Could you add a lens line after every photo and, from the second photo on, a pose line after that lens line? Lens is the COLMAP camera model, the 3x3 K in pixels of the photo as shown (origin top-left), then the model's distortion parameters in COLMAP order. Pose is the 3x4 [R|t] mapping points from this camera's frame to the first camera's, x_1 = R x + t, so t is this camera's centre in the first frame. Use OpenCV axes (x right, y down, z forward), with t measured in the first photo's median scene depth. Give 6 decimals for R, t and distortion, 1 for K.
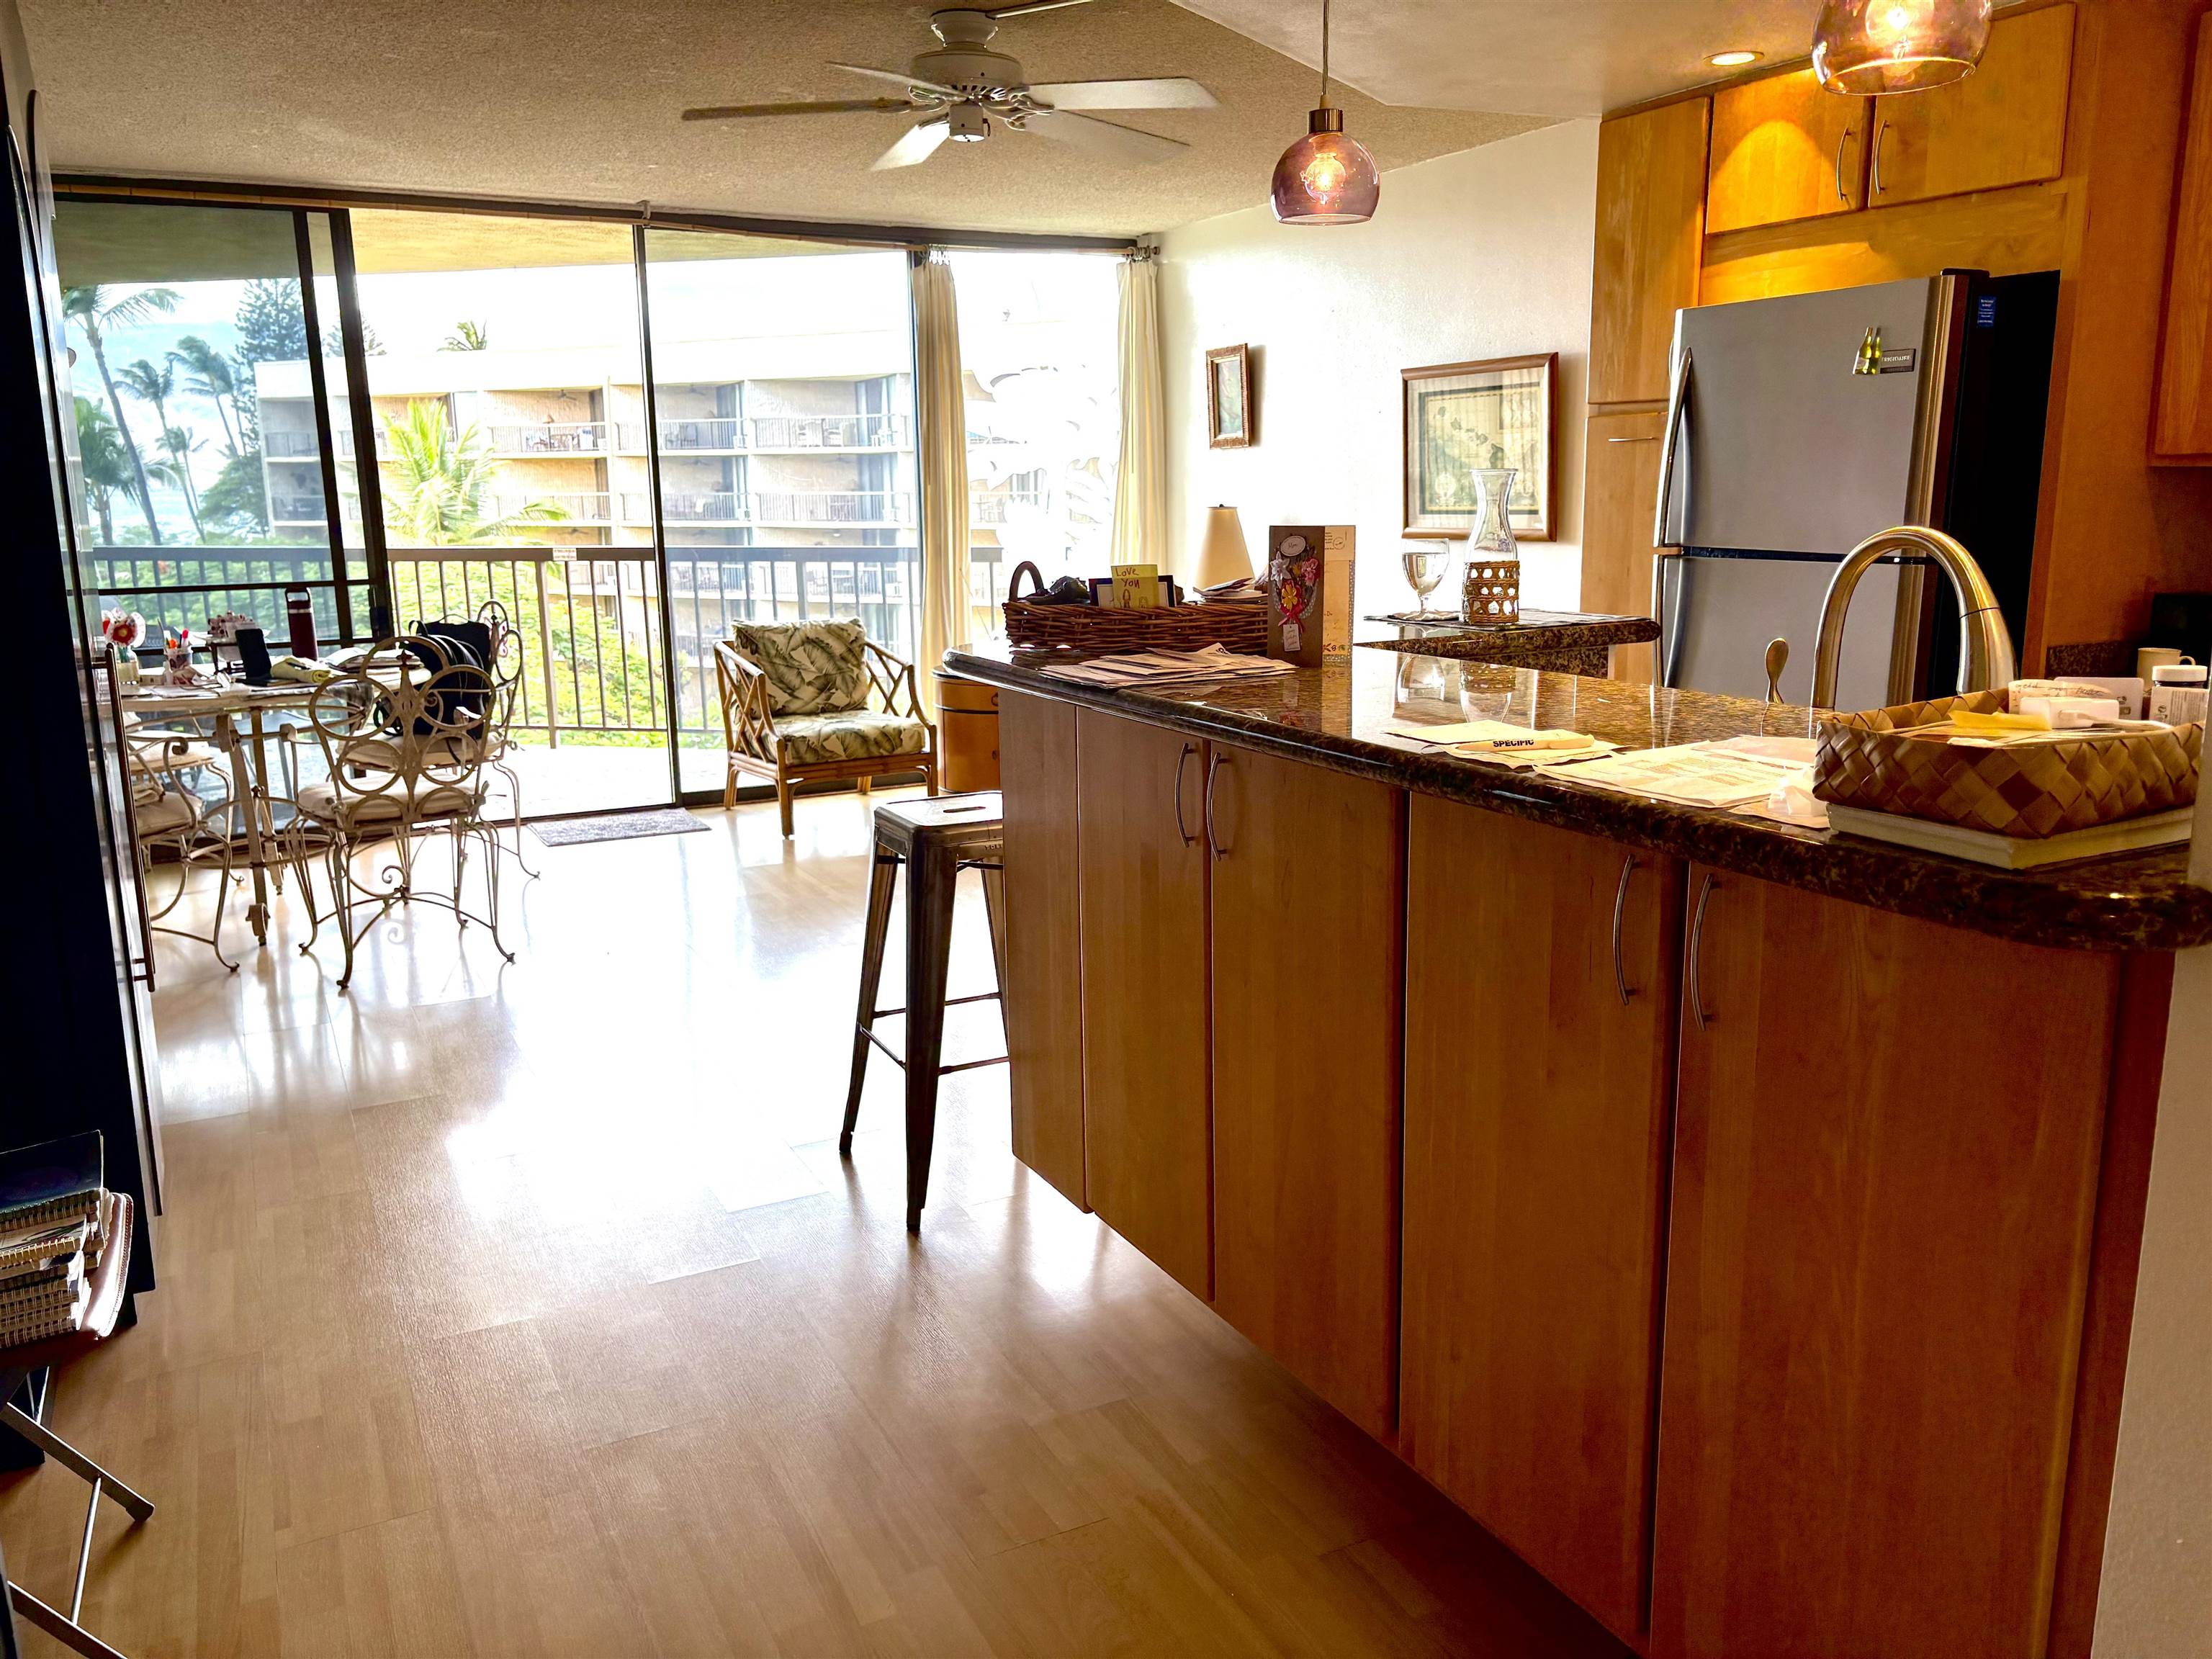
lens RADIAL K [[1677.4, 0, 1111.0], [0, 1677.4, 823.3], [0, 0, 1]] dist [0.055159, -0.059608]
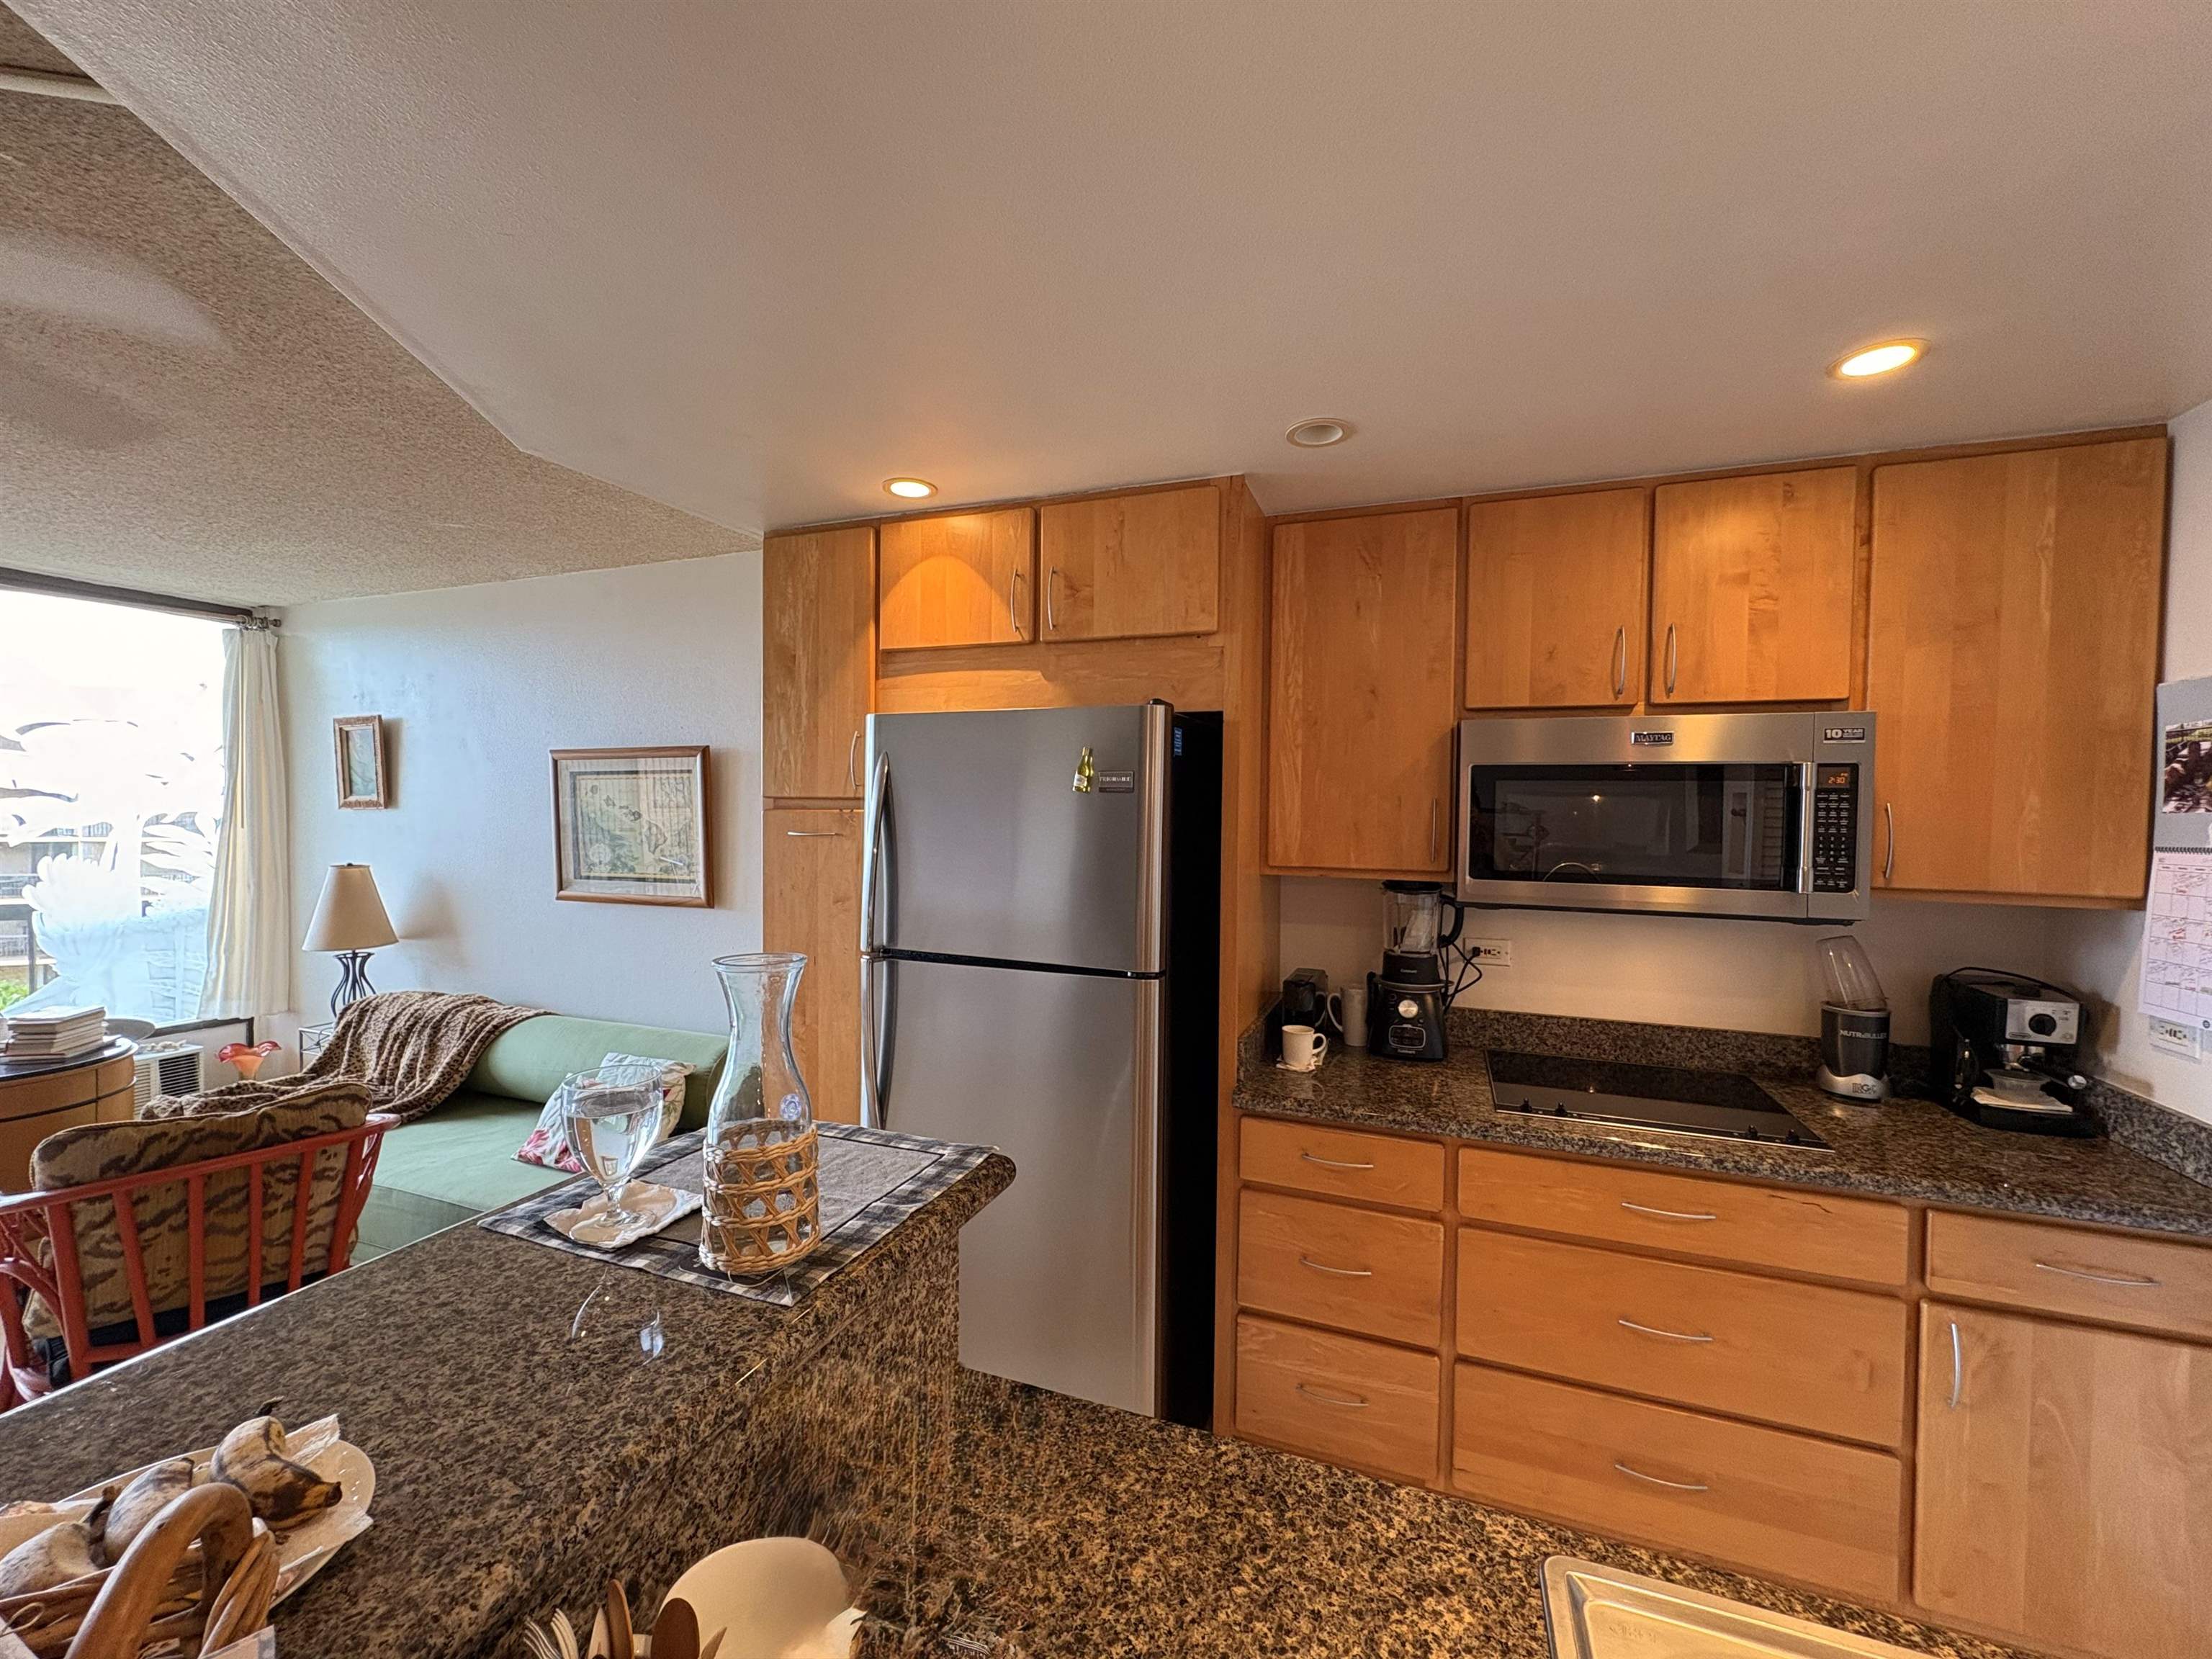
lens RADIAL K [[879.5, 0, 1104.7], [0, 879.5, 829.6], [0, 0, 1]] dist [0.000595, 0.000164]
pose [[0.747163, 0.008972, 0.664580, 0.054905], [0.112954, 0.983649, -0.140269, -0.086463], [-0.654972, 0.179871, 0.733933, 0.315013]]
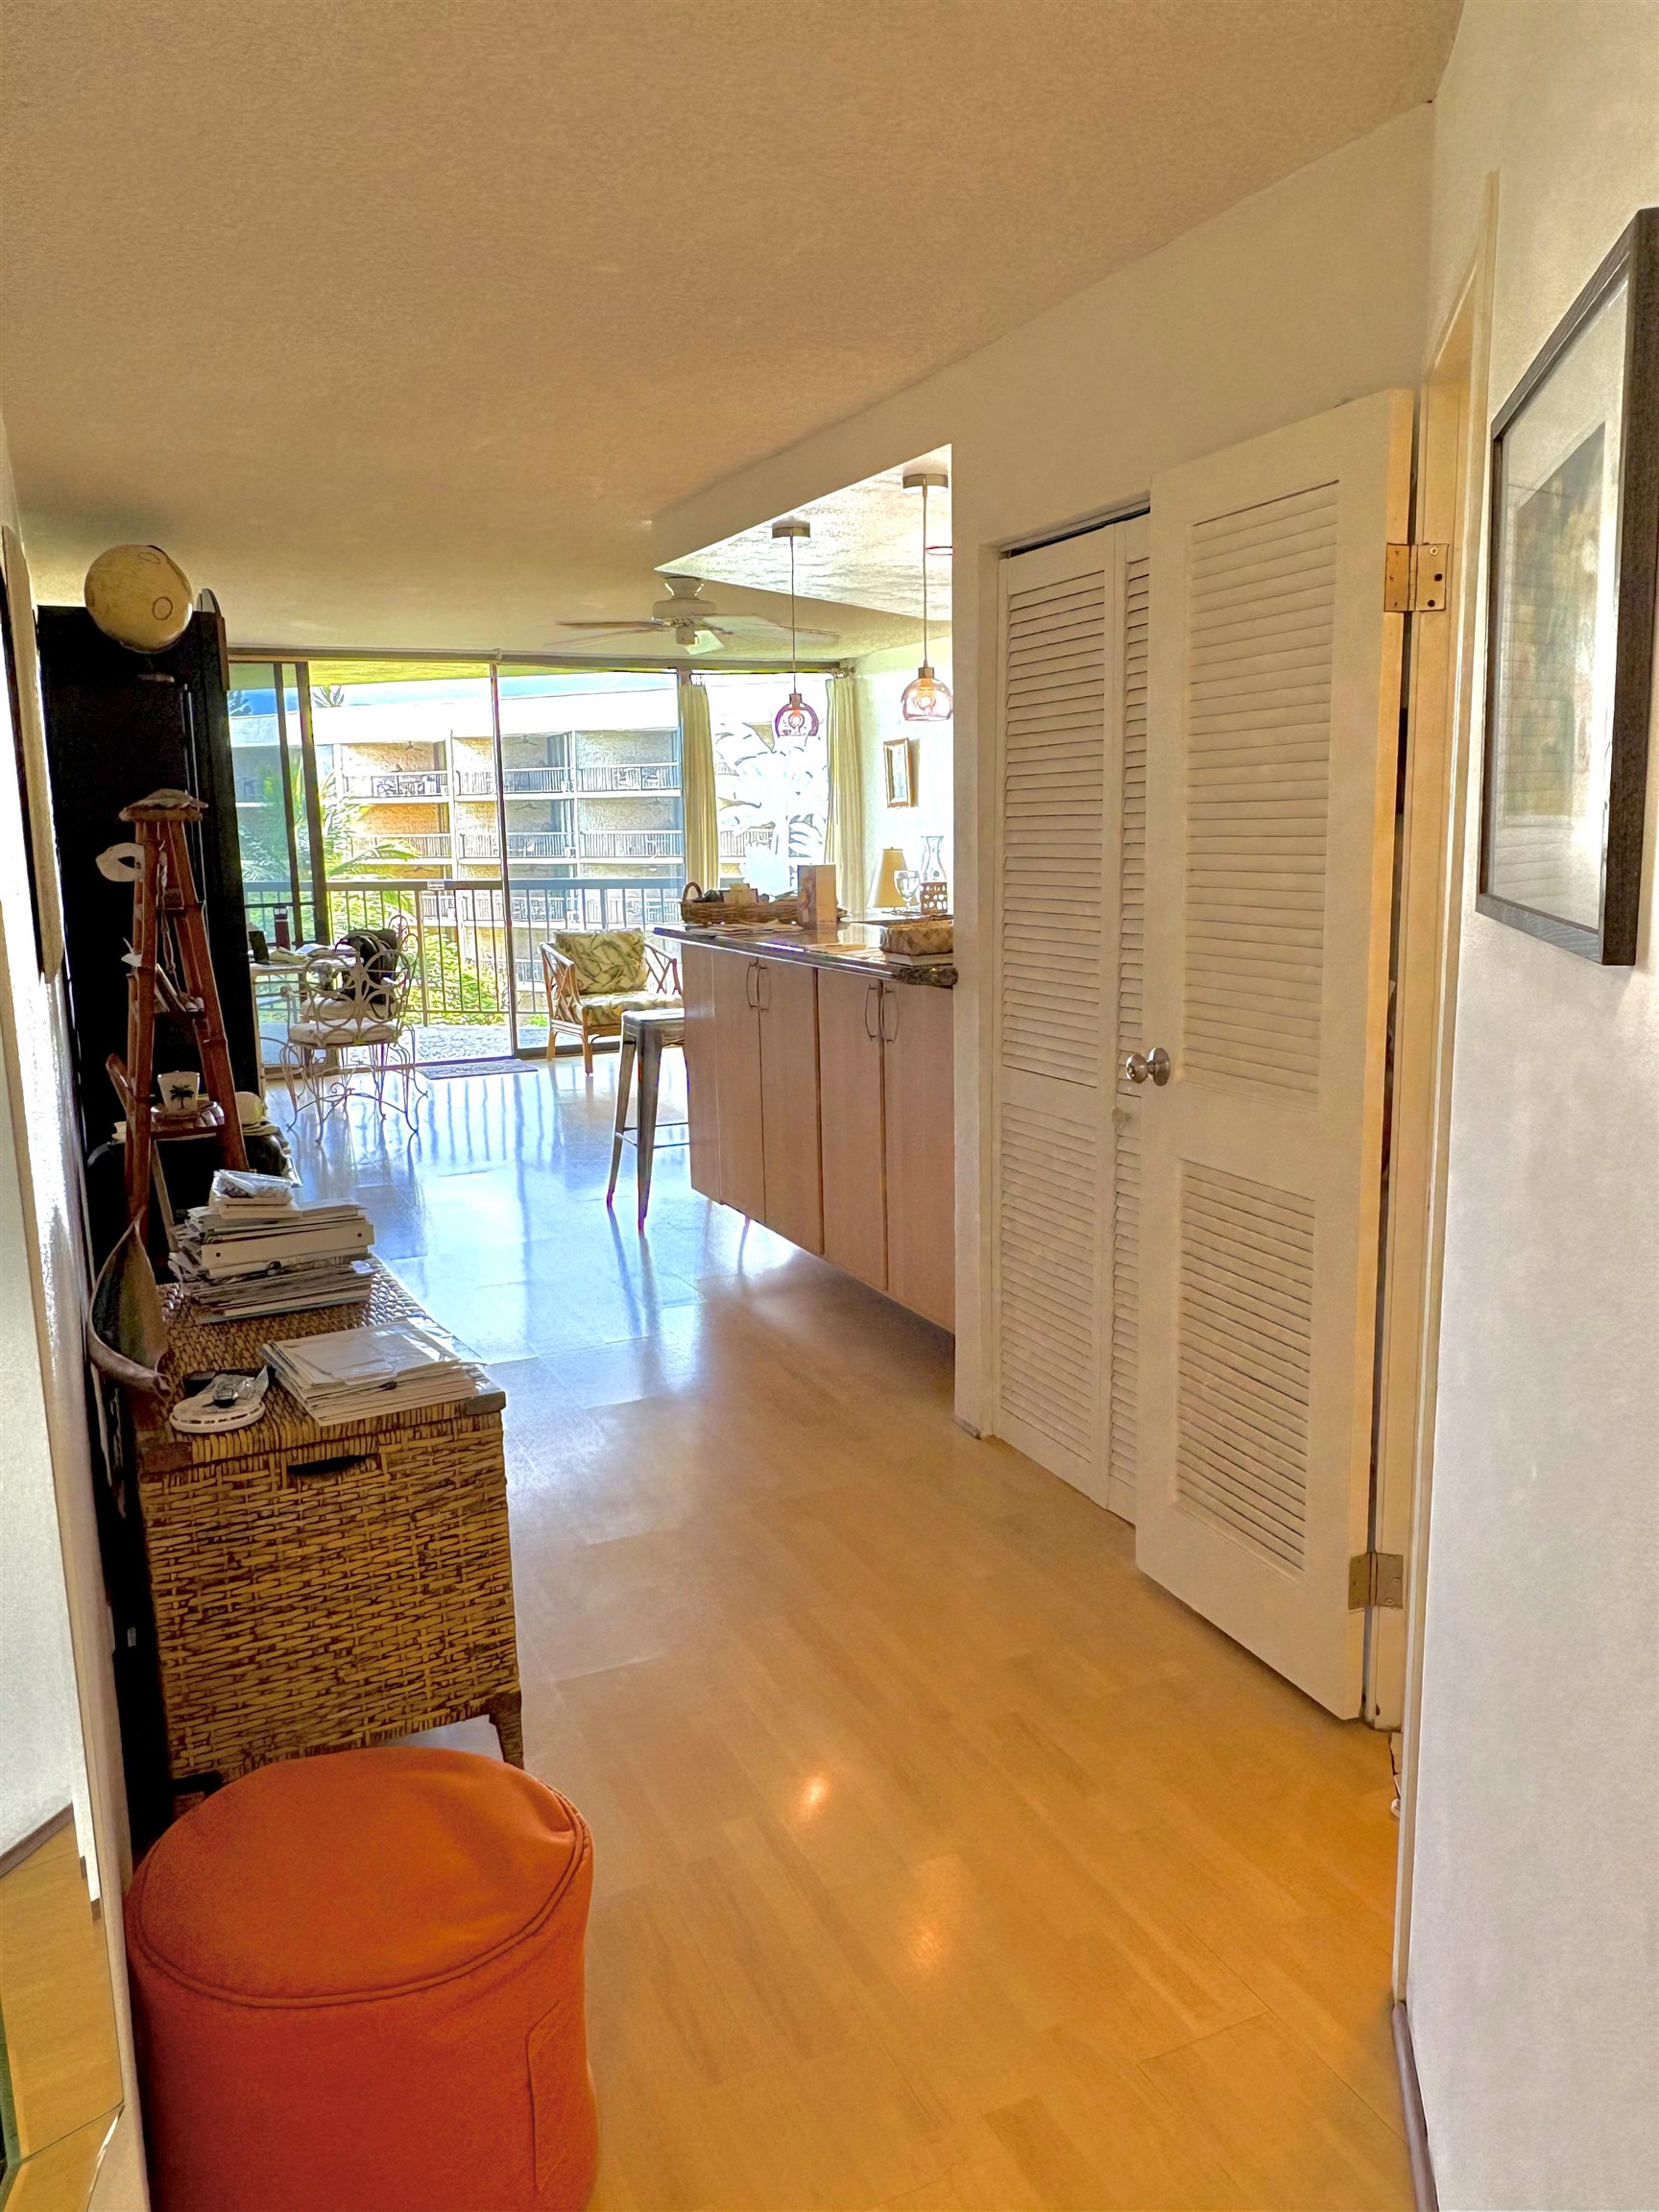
lens RADIAL K [[1620.6, 0, 829.5], [0, 1620.6, 1106.0], [0, 0, 1]] dist [0.001117, 0.000847]
pose [[0.998468, 0.003376, -0.055231, 0.093721], [-0.004741, 0.999686, -0.024600, 0.067560], [0.055131, 0.024824, 0.998171, -0.392241]]
